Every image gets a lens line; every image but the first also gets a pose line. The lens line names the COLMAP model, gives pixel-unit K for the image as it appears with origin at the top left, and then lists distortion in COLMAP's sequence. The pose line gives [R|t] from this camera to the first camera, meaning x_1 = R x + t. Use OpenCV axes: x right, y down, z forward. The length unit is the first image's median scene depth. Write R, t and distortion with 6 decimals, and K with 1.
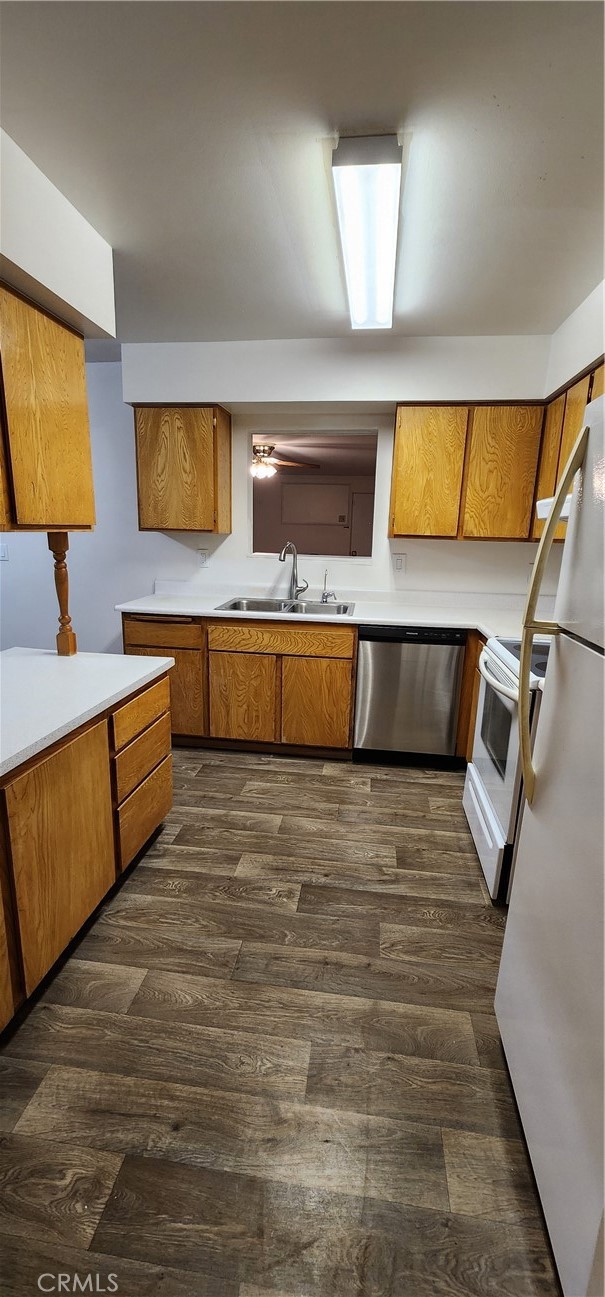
lens RADIAL K [[536.7, 0, 303.8], [0, 536.7, 653.0], [0, 0, 1]] dist [0.004882, -0.000070]
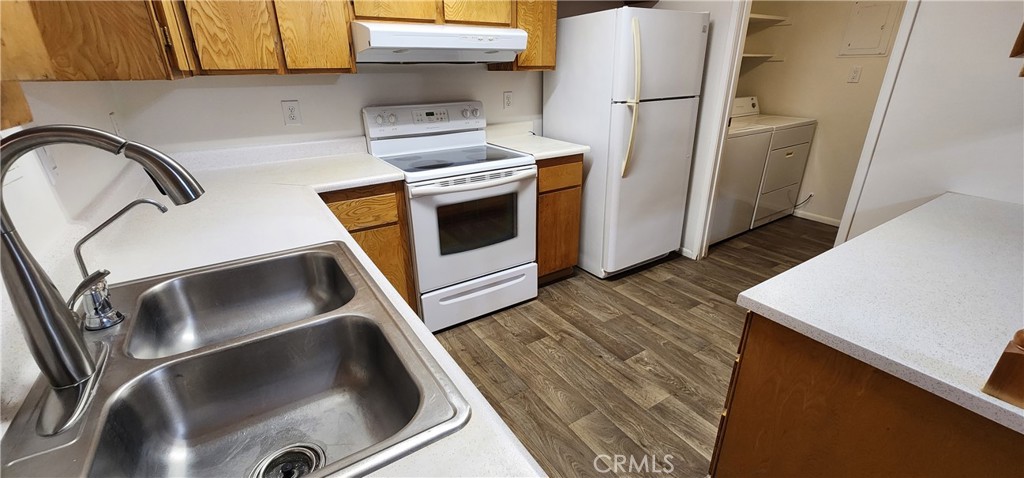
lens RADIAL K [[423.7, 0, 519.8], [0, 423.7, 236.1], [0, 0, 1]] dist [0.004882, -0.000070]
pose [[-0.663826, -0.290912, 0.688989, -0.426032], [0.162274, 0.843273, 0.512403, -0.347068], [-0.730070, 0.451952, -0.512579, 1.515246]]
